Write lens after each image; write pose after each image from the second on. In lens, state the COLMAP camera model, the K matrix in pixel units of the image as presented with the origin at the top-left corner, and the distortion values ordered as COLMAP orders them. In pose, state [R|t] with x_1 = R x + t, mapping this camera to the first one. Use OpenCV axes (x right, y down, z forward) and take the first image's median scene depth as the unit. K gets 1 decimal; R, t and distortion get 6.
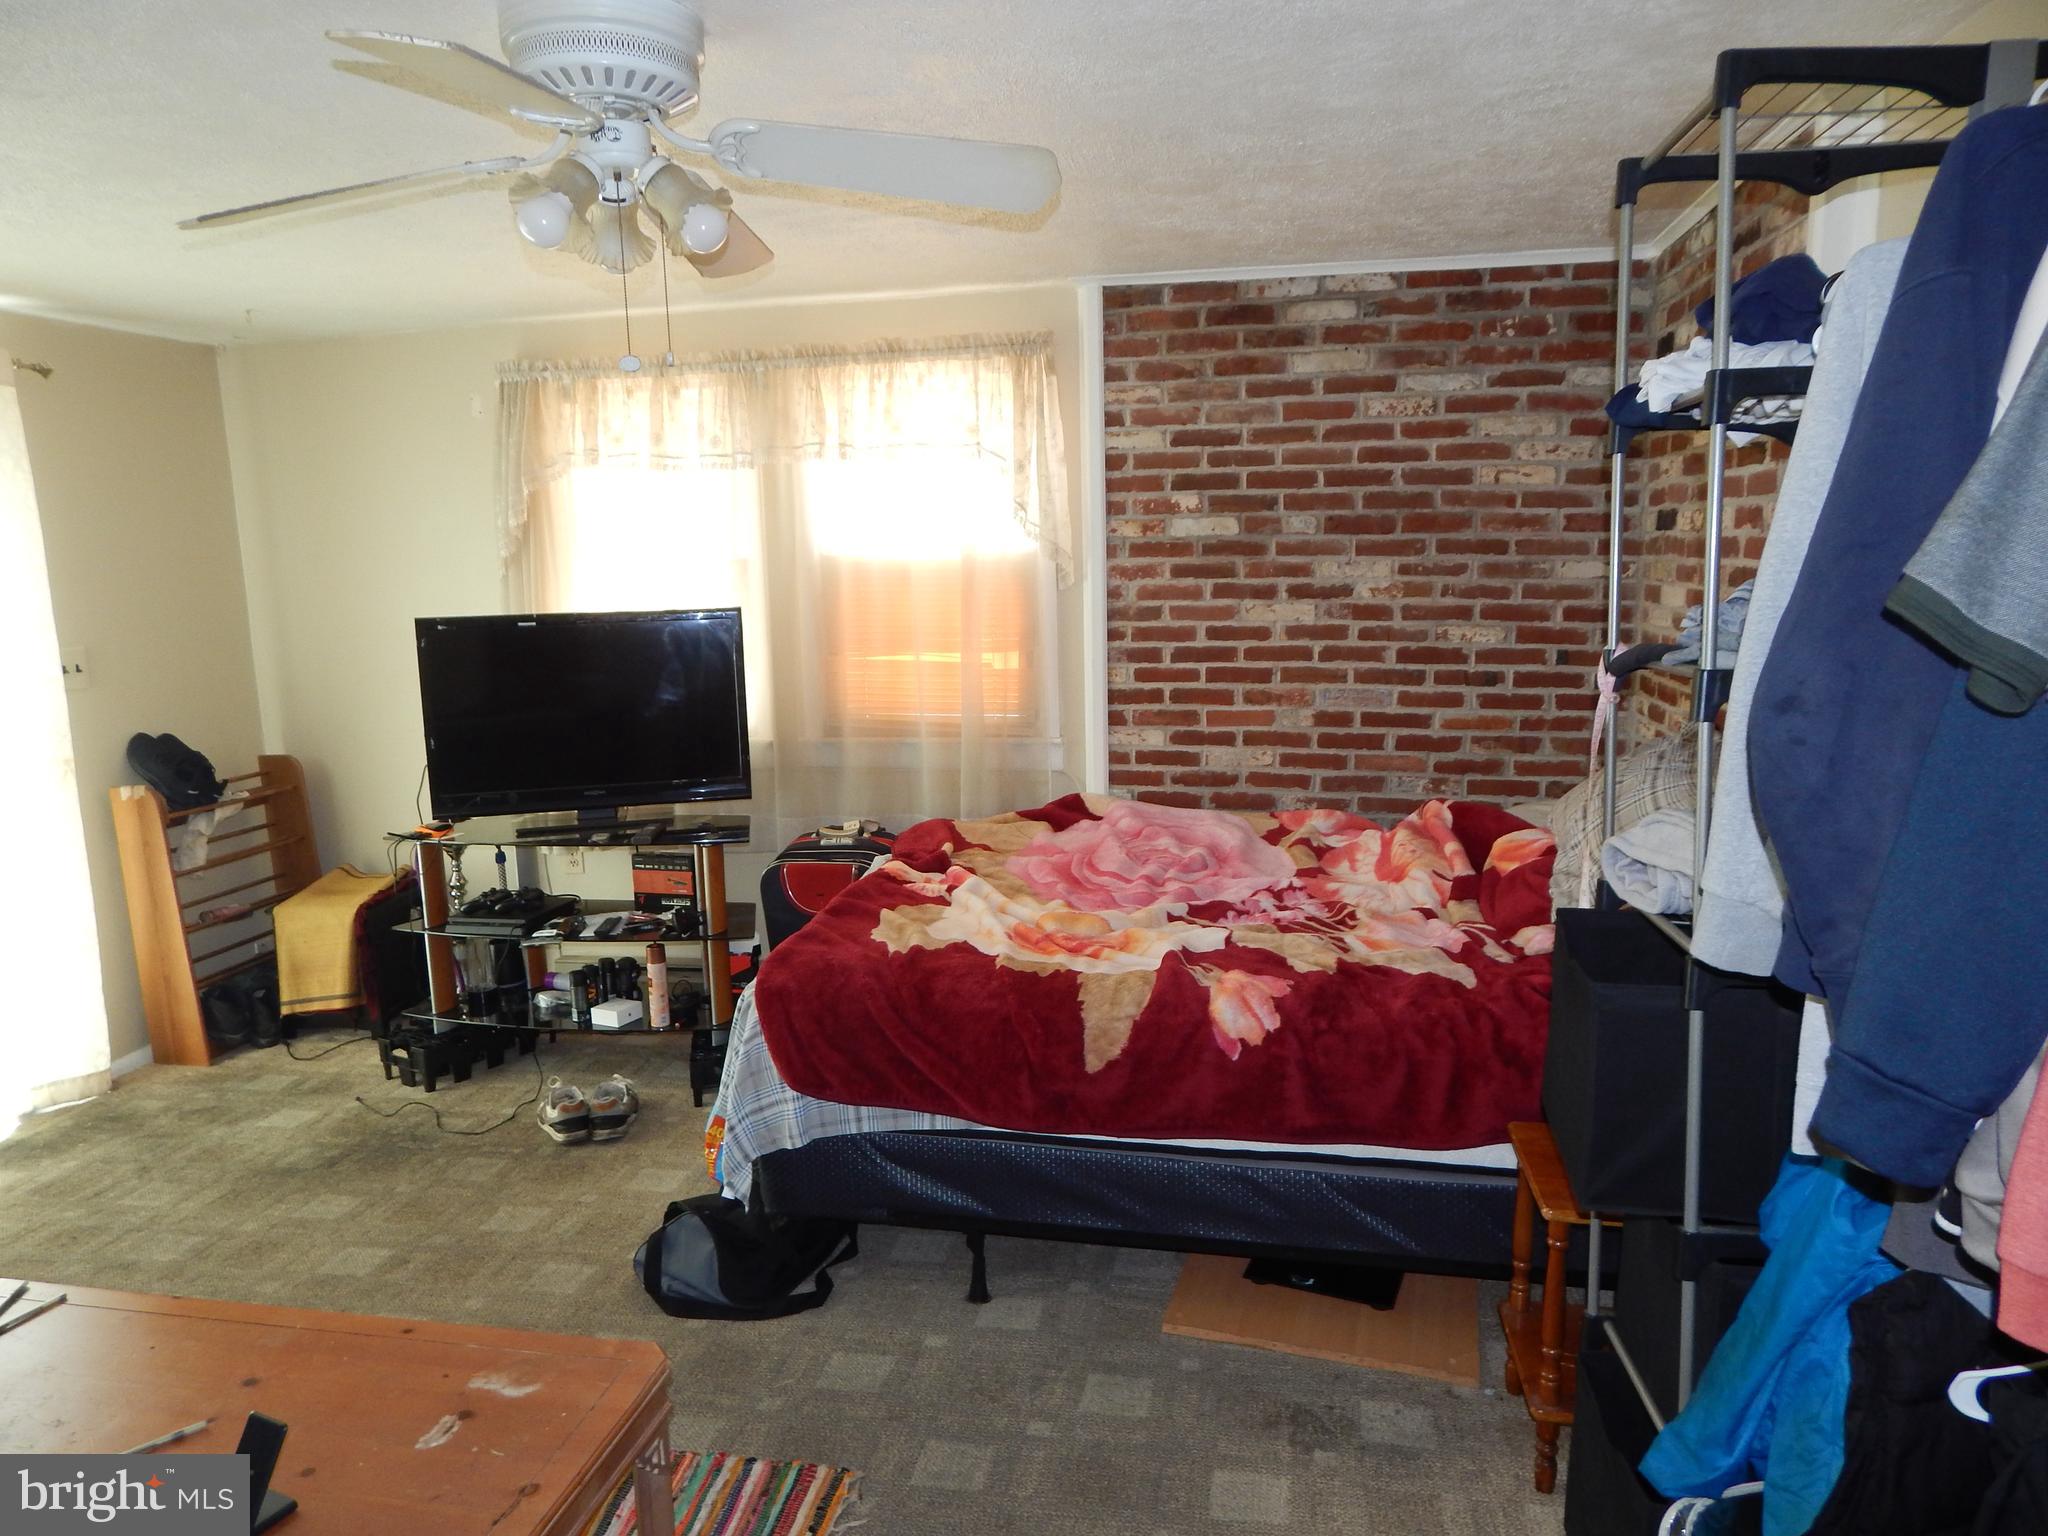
lens RADIAL K [[1353.2, 0, 1024.0], [0, 1353.2, 768.0], [0, 0, 1]] dist [0.003659, 0.002770]
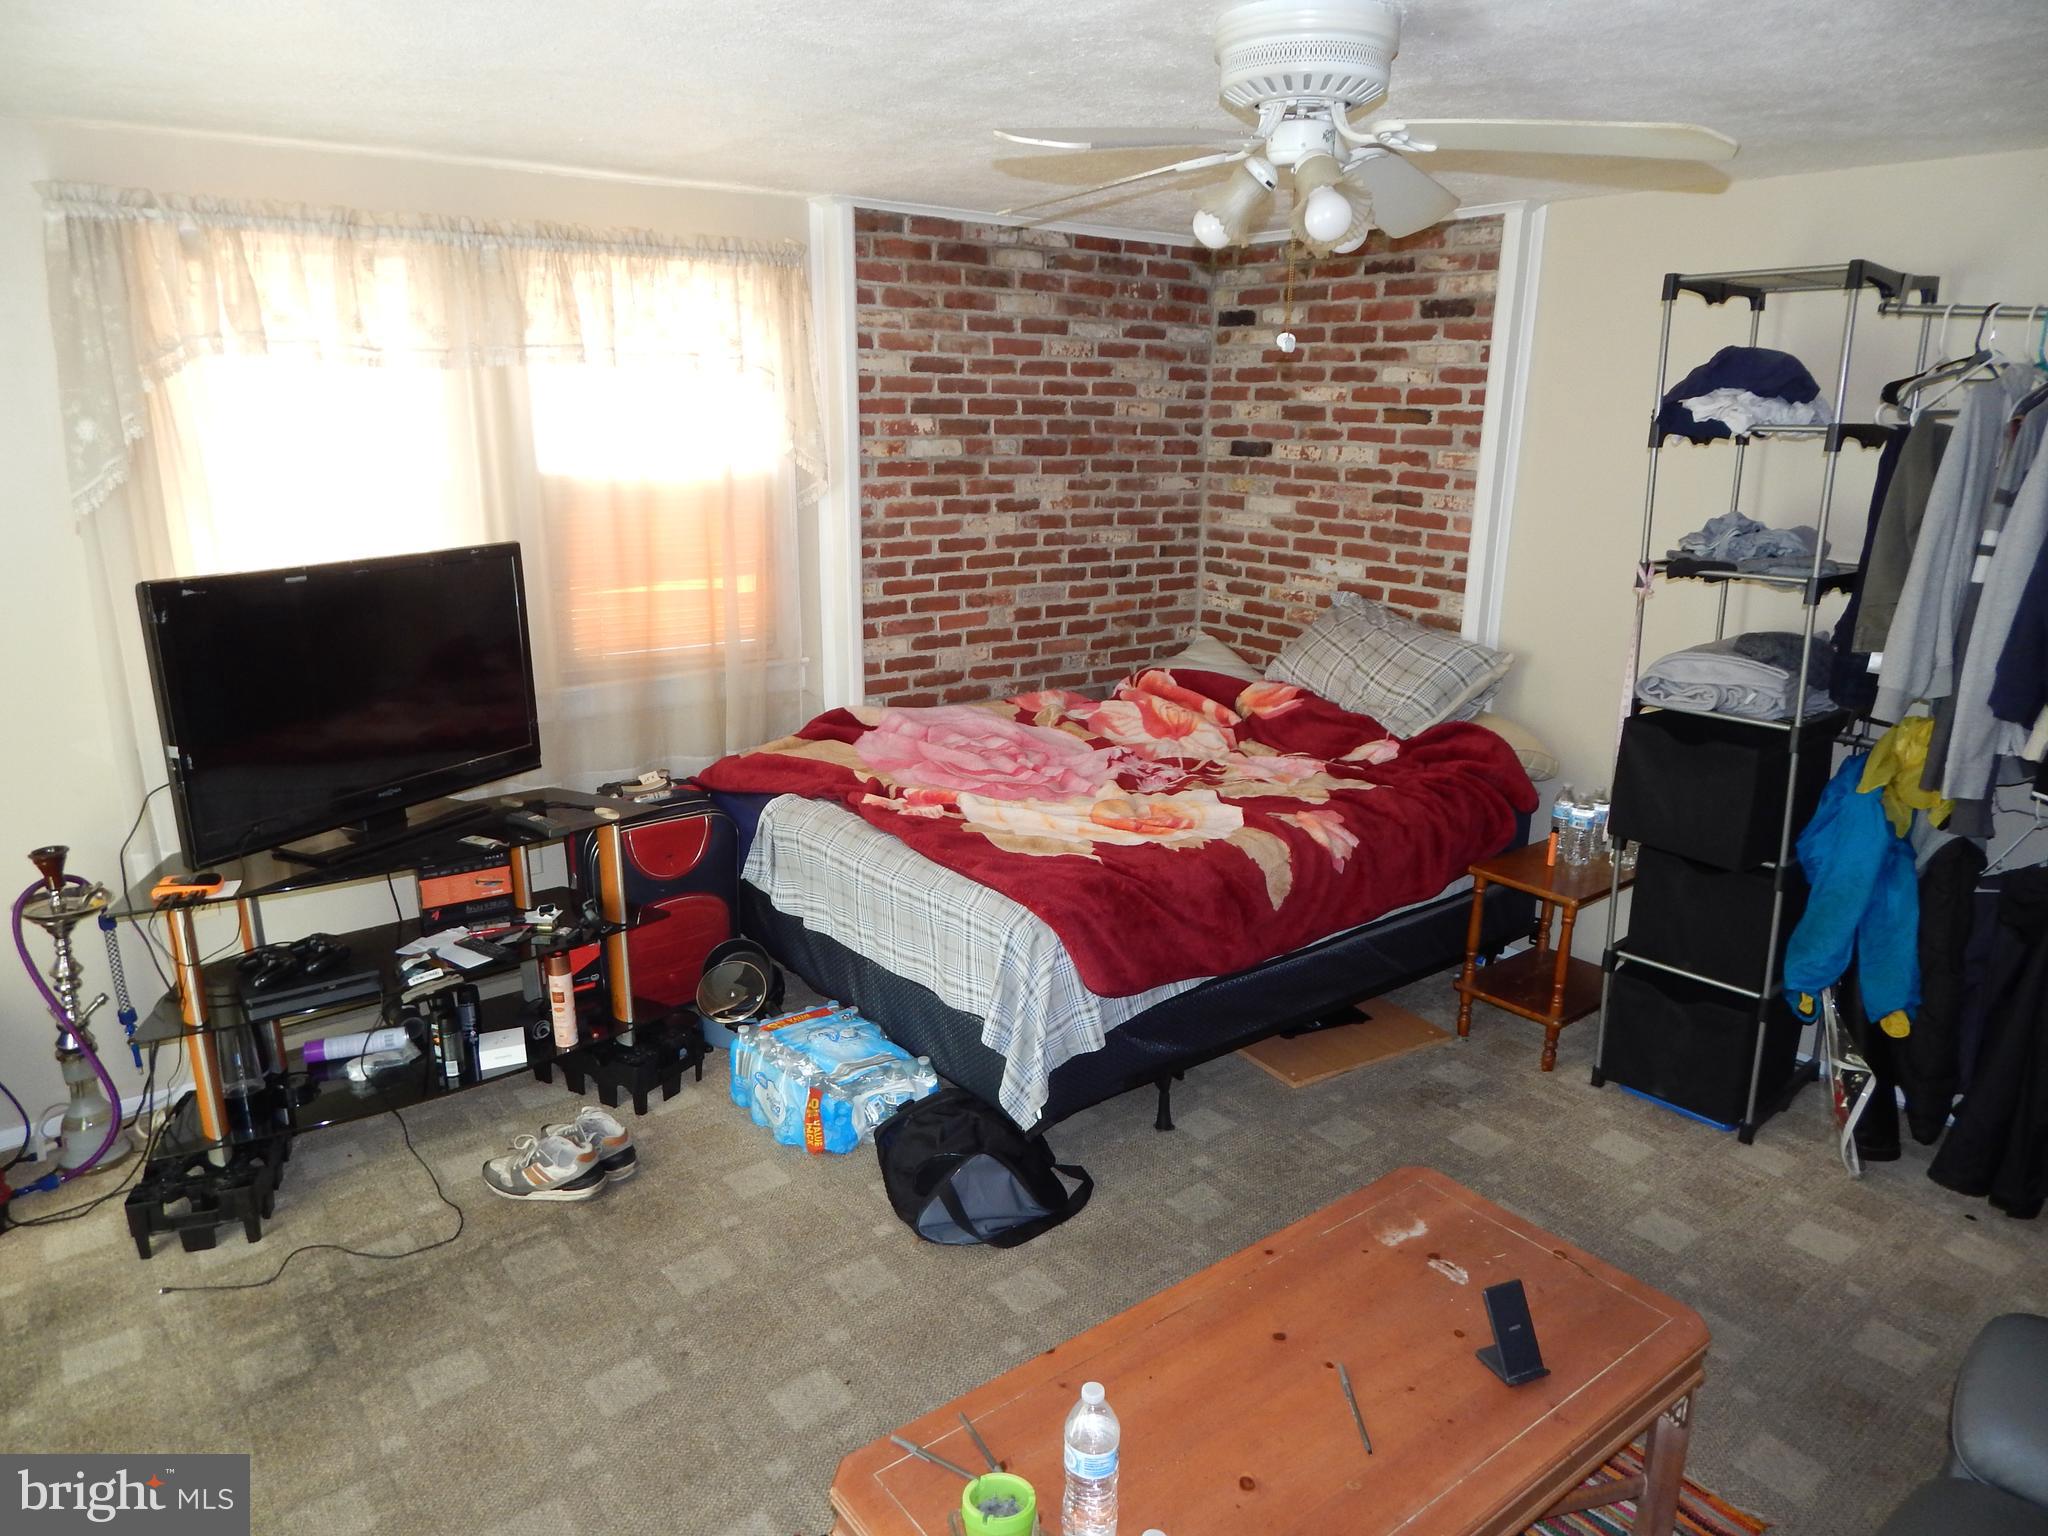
lens RADIAL K [[1353.2, 0, 1024.0], [0, 1353.2, 768.0], [0, 0, 1]] dist [0.003659, 0.002770]
pose [[0.652885, -0.173296, 0.737367, -0.676362], [0.099411, 0.984660, 0.143395, -0.074468], [-0.750905, -0.020318, 0.660097, 0.224771]]
